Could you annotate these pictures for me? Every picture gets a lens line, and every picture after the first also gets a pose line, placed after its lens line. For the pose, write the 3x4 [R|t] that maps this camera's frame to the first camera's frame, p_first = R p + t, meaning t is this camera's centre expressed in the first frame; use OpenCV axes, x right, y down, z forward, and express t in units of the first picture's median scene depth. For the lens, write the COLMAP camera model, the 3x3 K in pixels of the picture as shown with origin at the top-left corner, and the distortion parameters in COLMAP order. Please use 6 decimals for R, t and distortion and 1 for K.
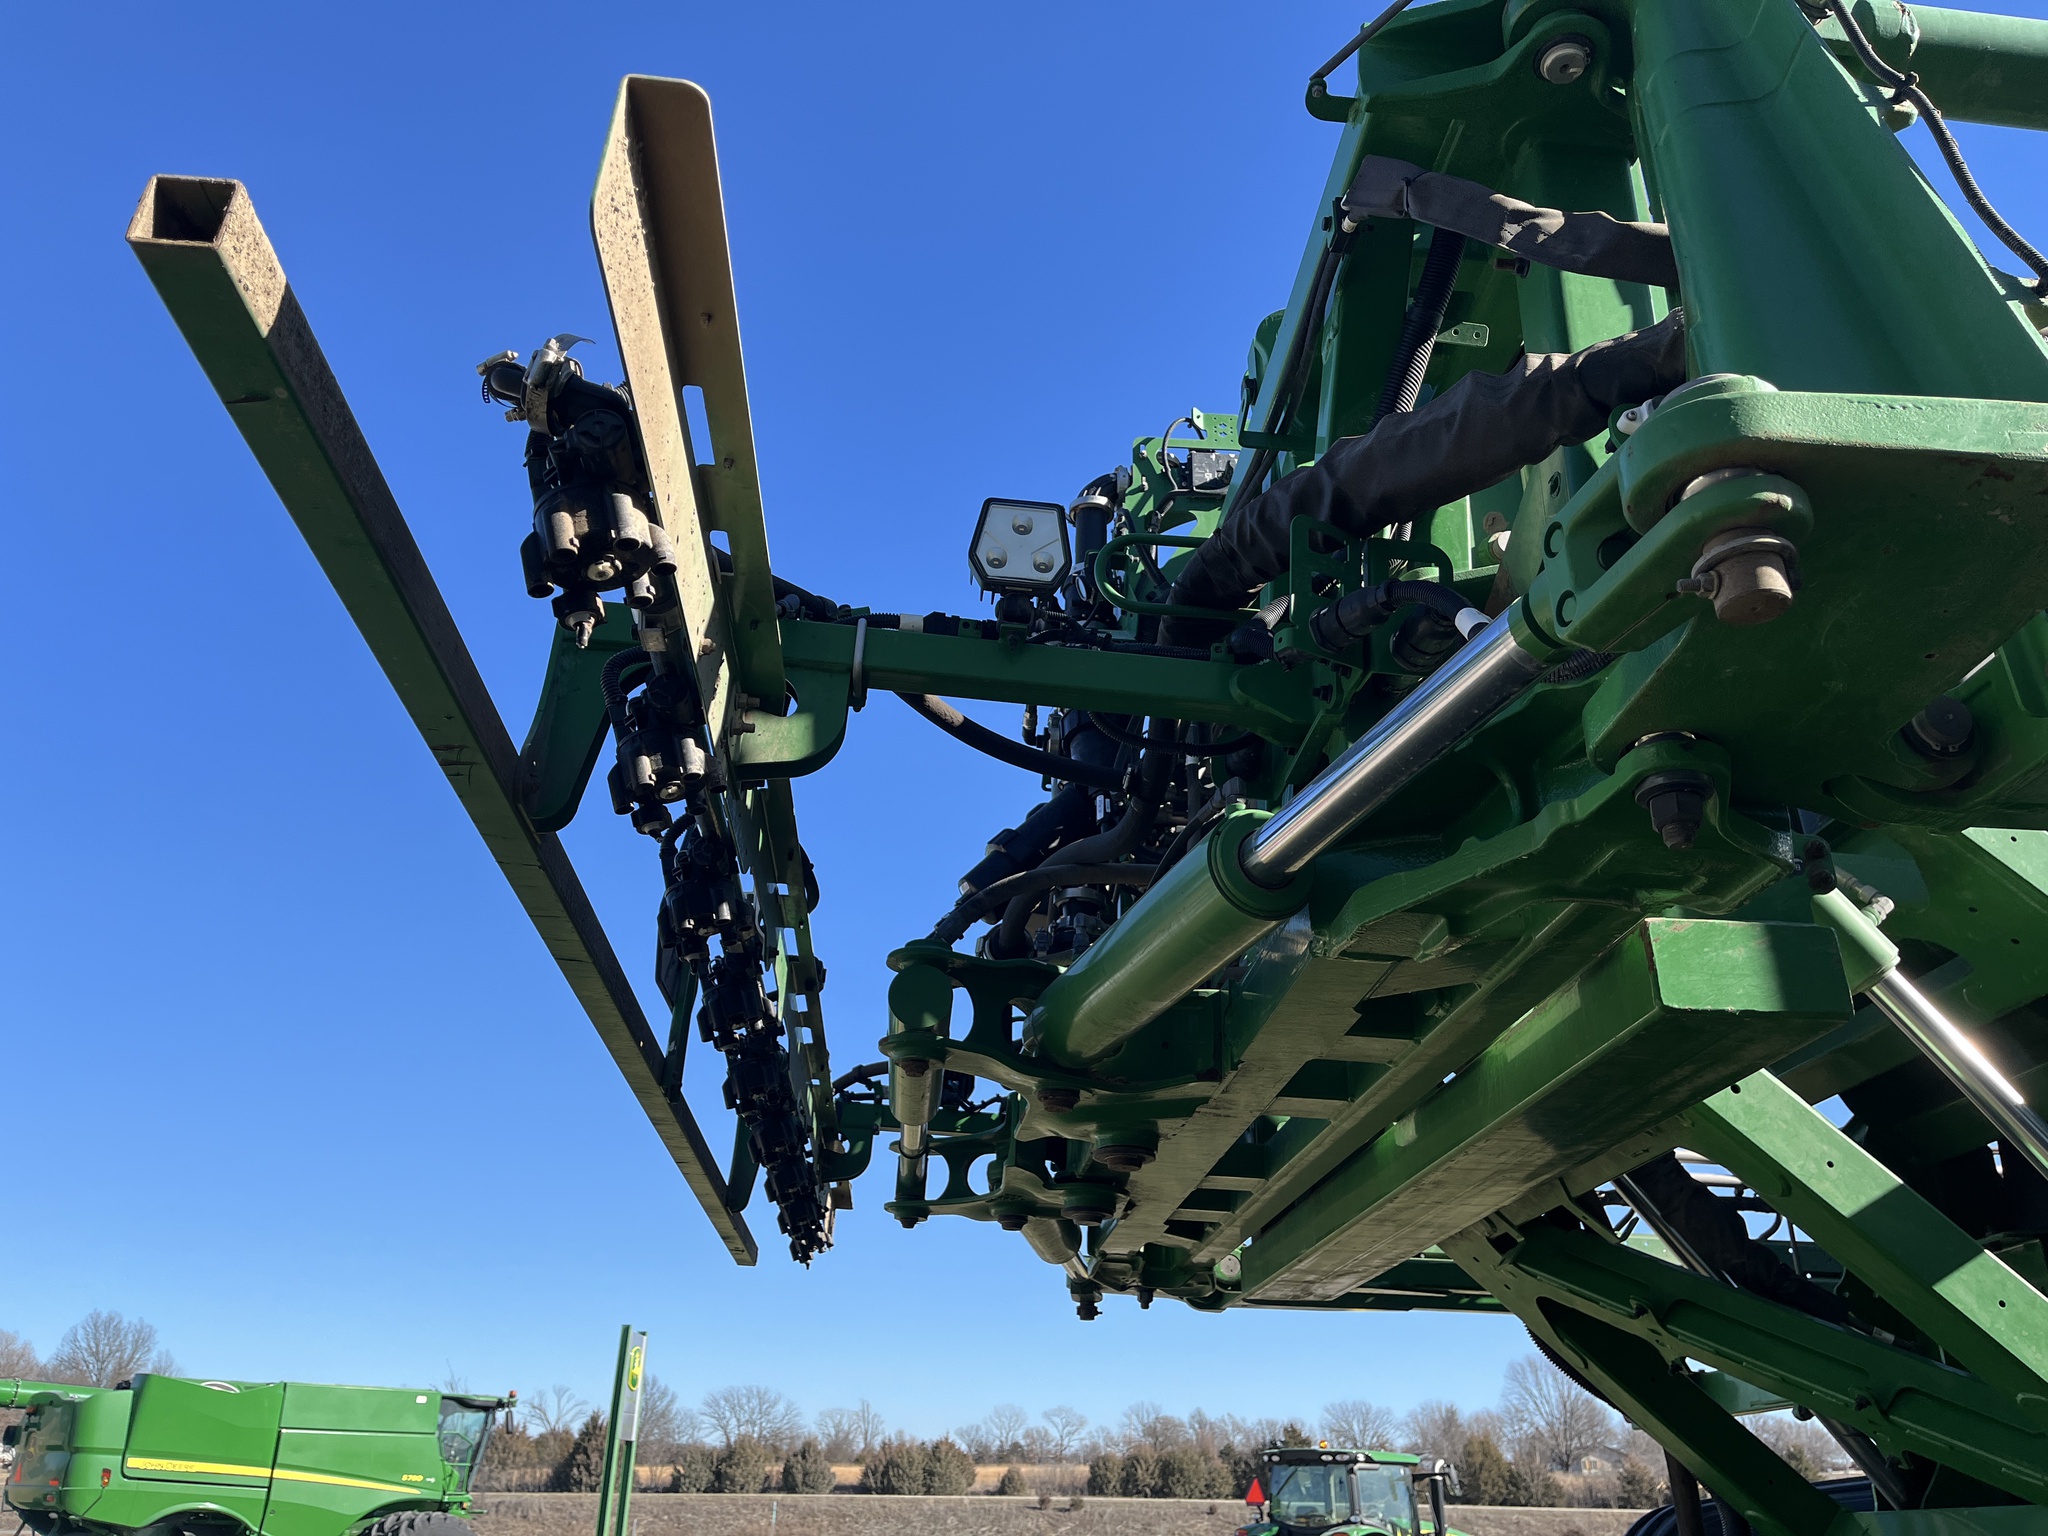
lens RADIAL K [[1554.2, 0, 1015.9], [0, 1554.2, 760.7], [0, 0, 1]] dist [0.070154, -0.097468]
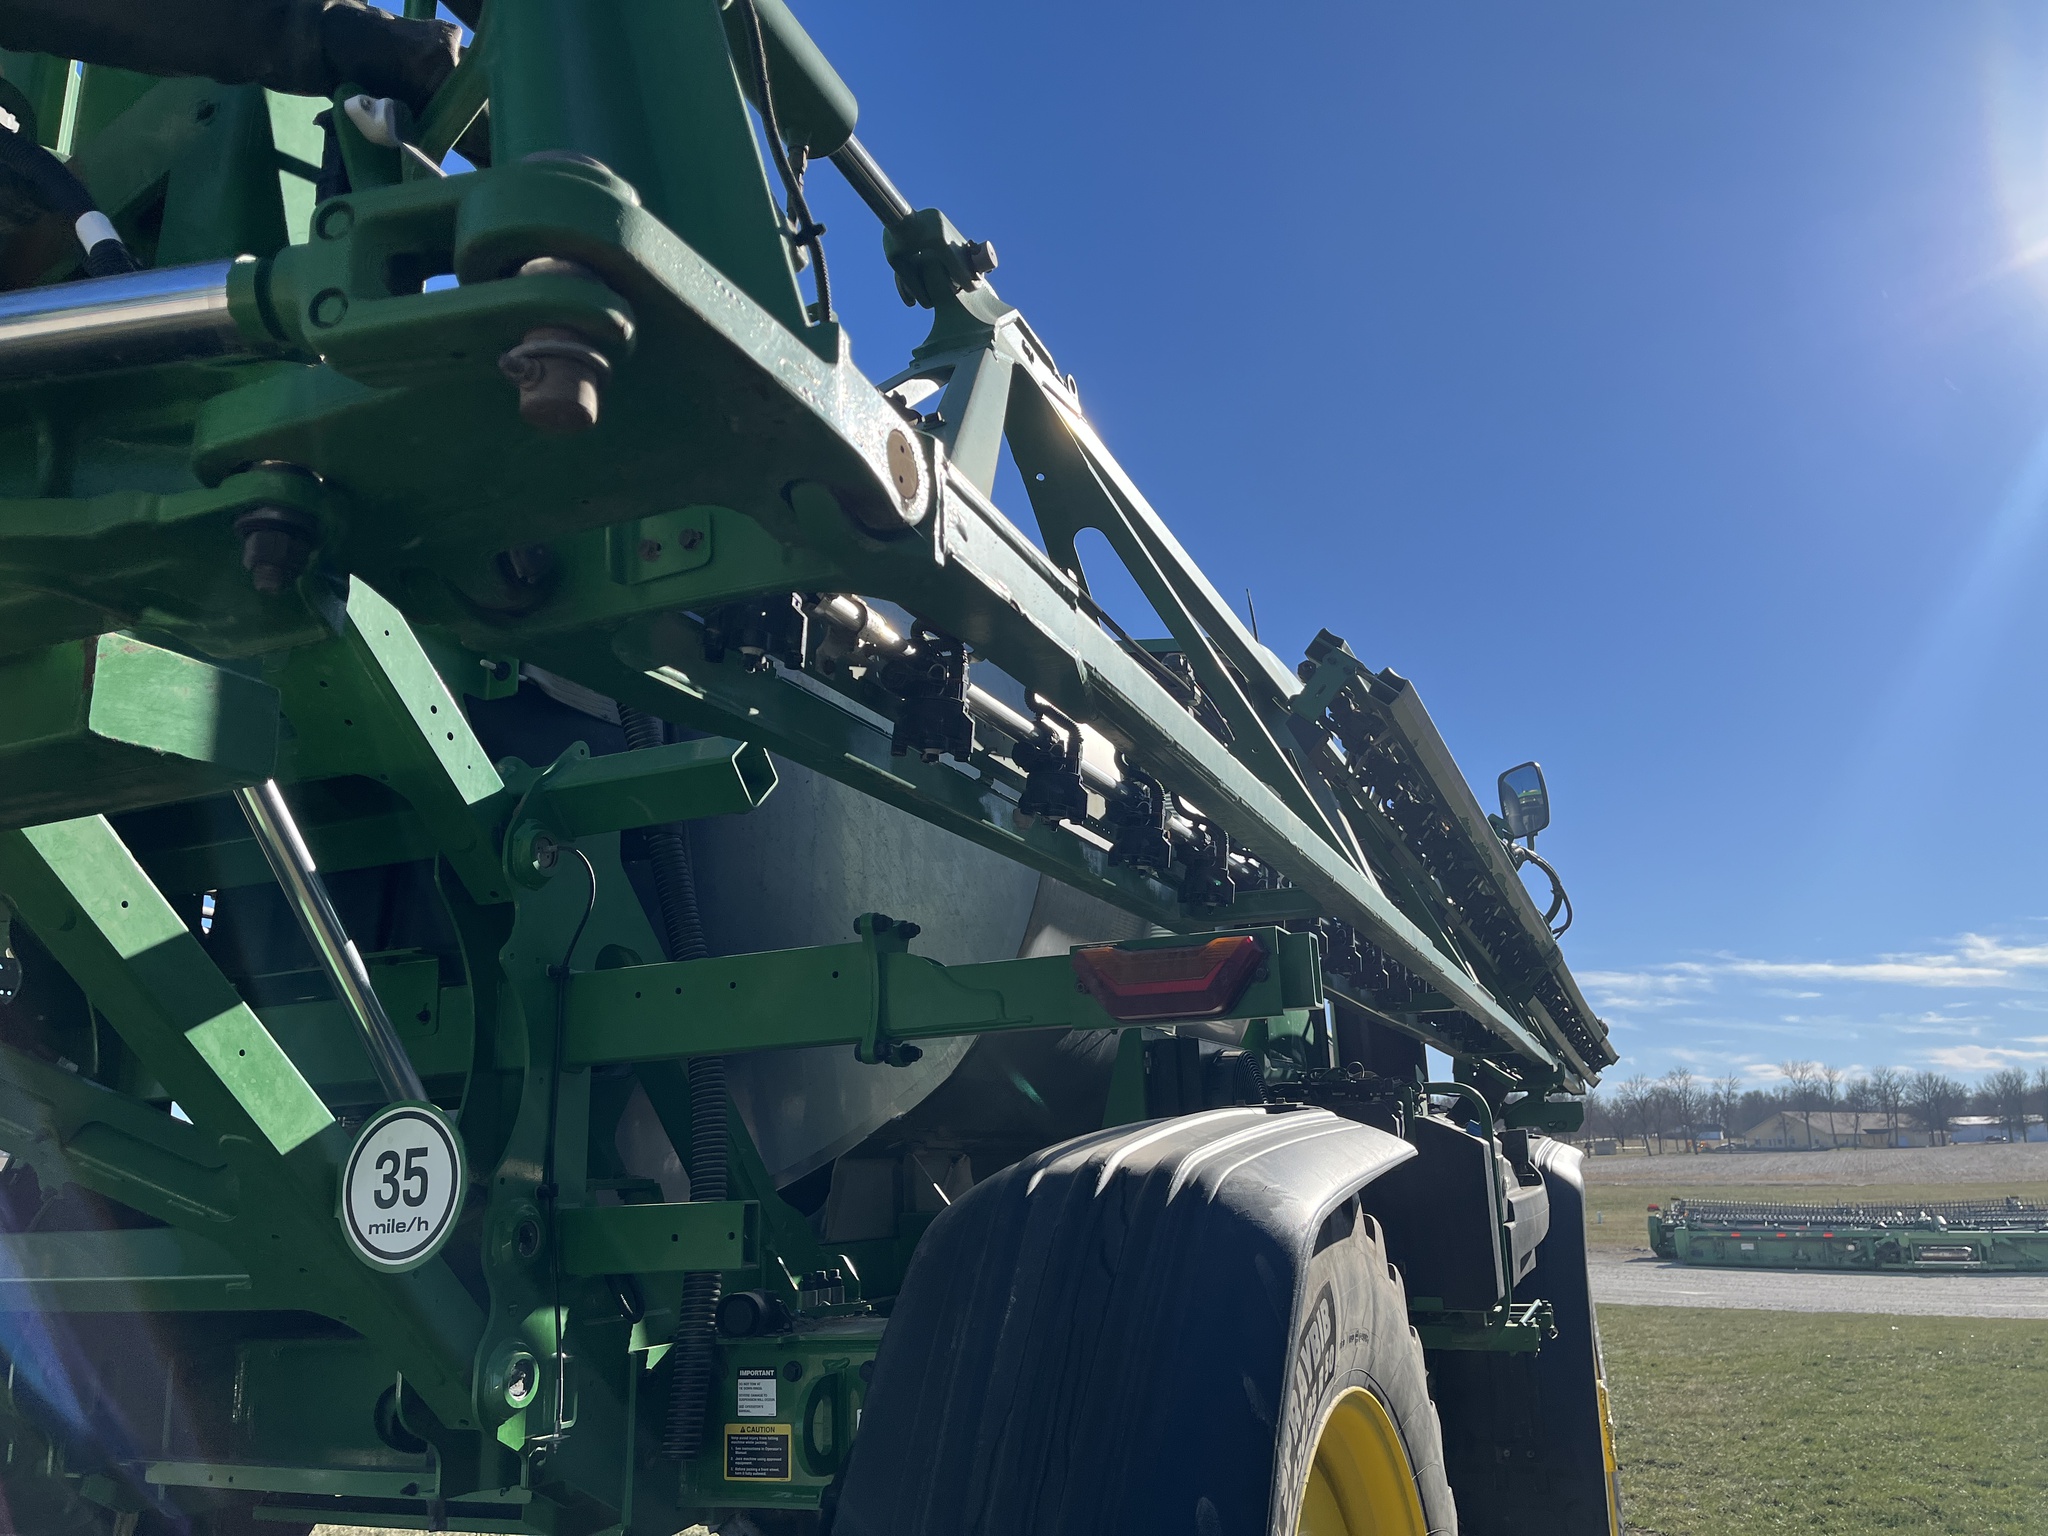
lens RADIAL K [[1554.2, 0, 1030.6], [0, 1554.2, 757.0], [0, 0, 1]] dist [0.070154, -0.097468]
pose [[0.447112, 0.201870, 0.871401, -0.087385], [-0.353342, 0.934829, -0.035266, 0.013097], [-0.821730, -0.292135, 0.489303, 0.111042]]
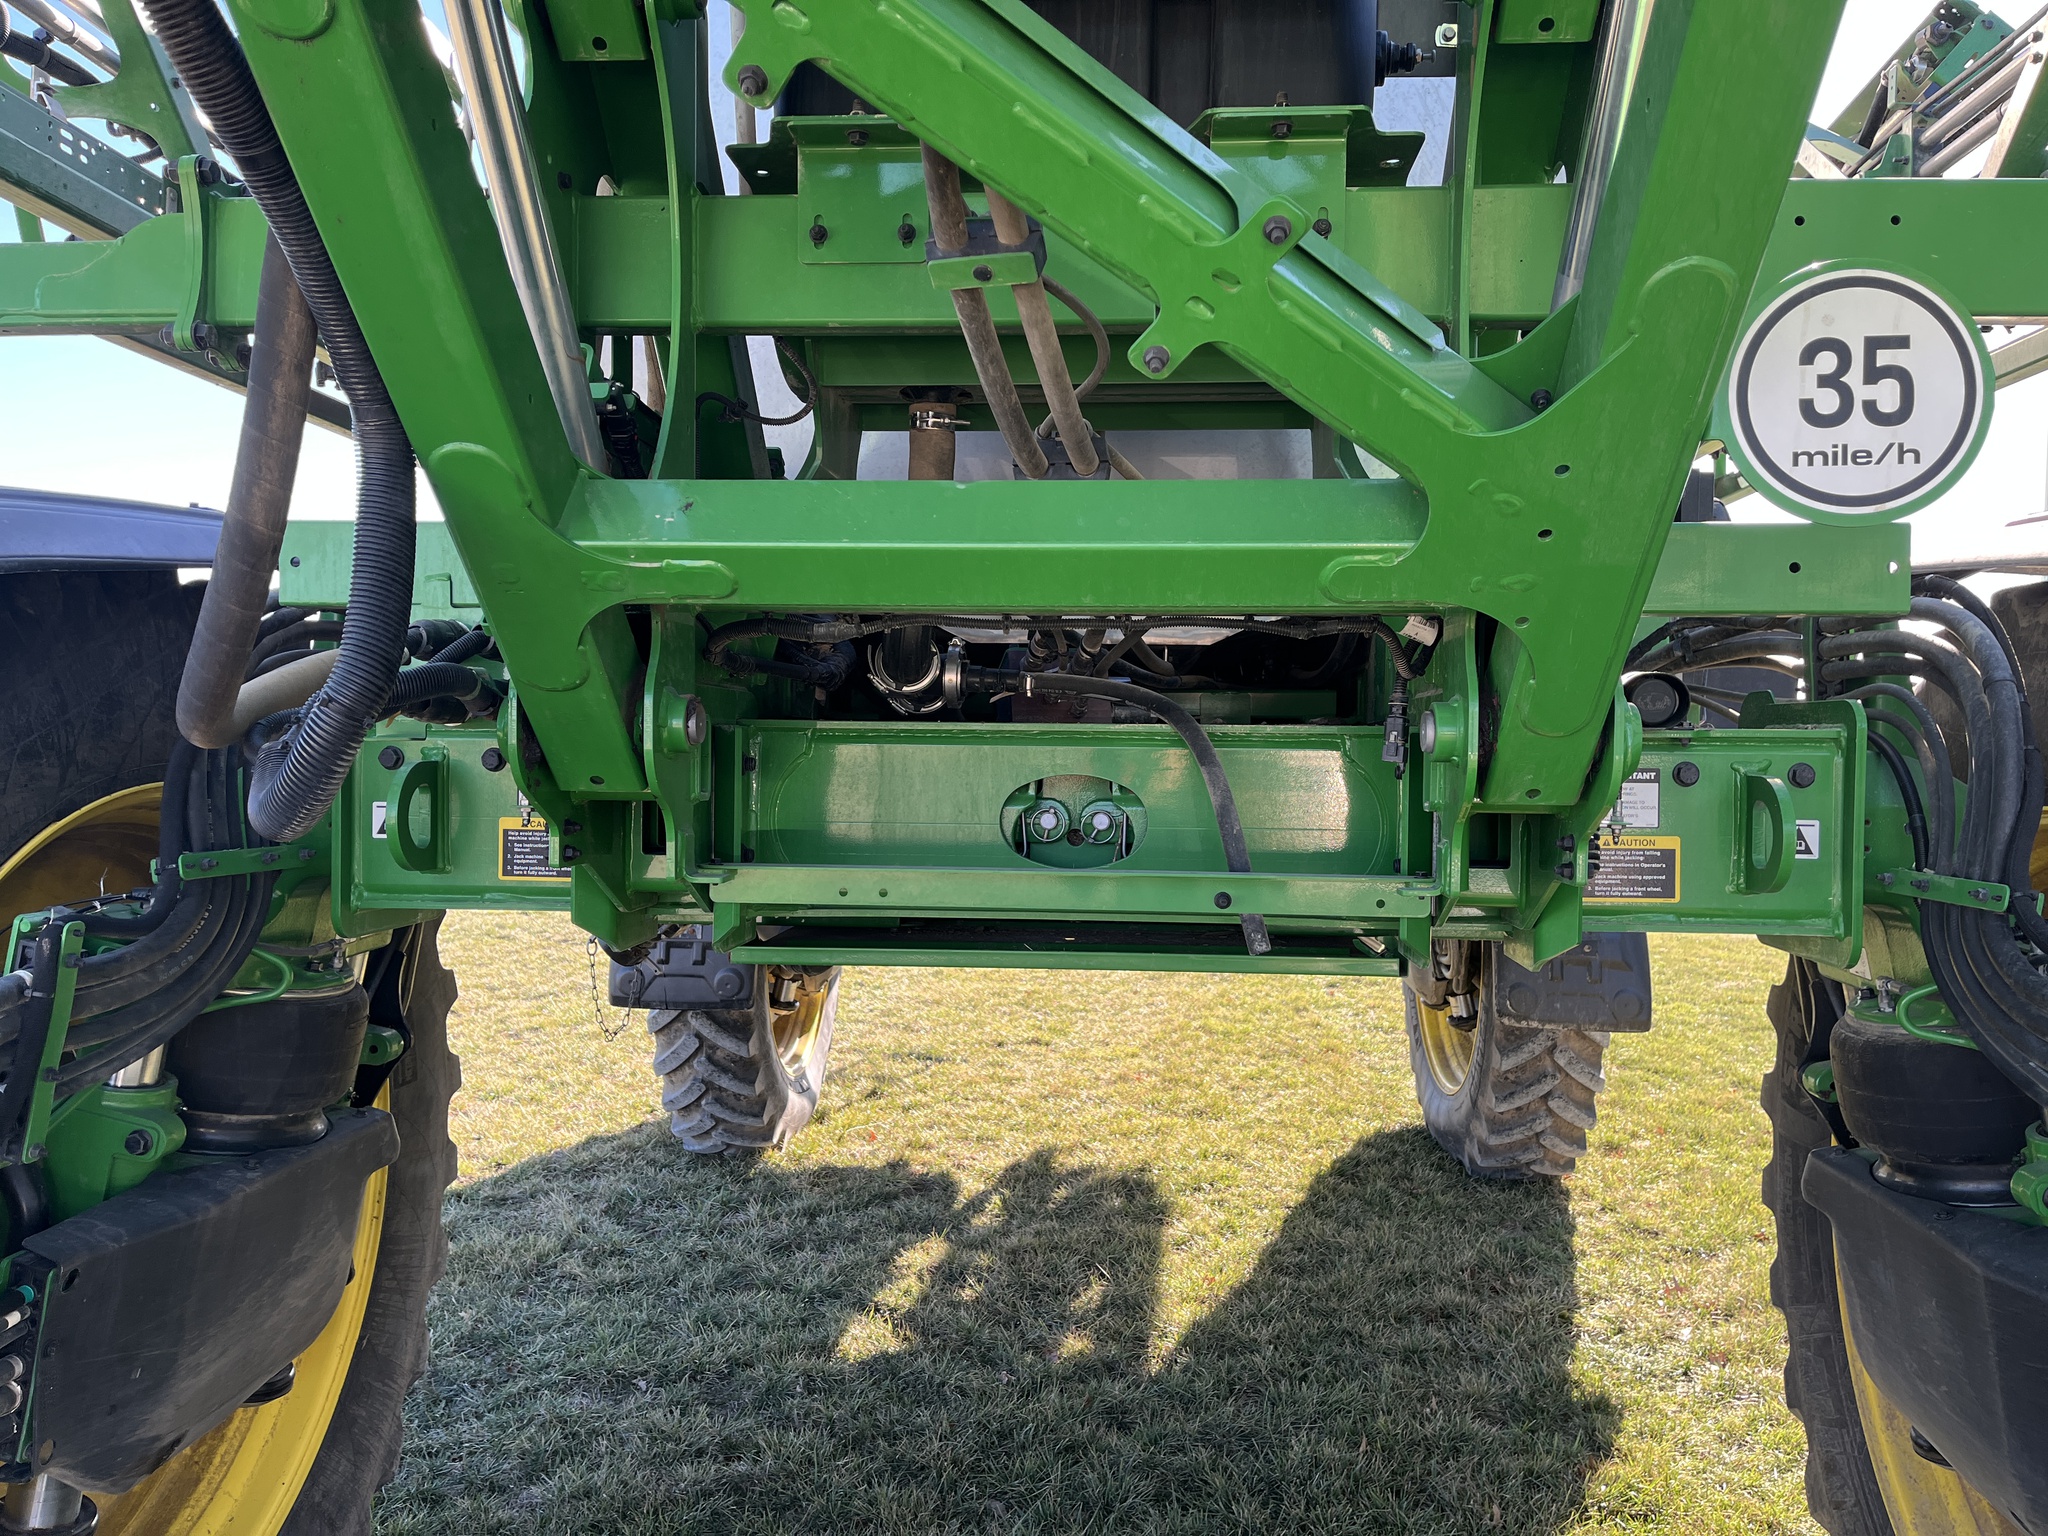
lens RADIAL K [[1554.2, 0, 1032.1], [0, 1554.2, 773.5], [0, 0, 1]] dist [0.070154, -0.097468]
pose [[0.139491, -0.026930, 0.989857, -0.001098], [-0.444699, 0.891453, 0.086920, 0.620704], [-0.884752, -0.452313, 0.112374, 1.033210]]
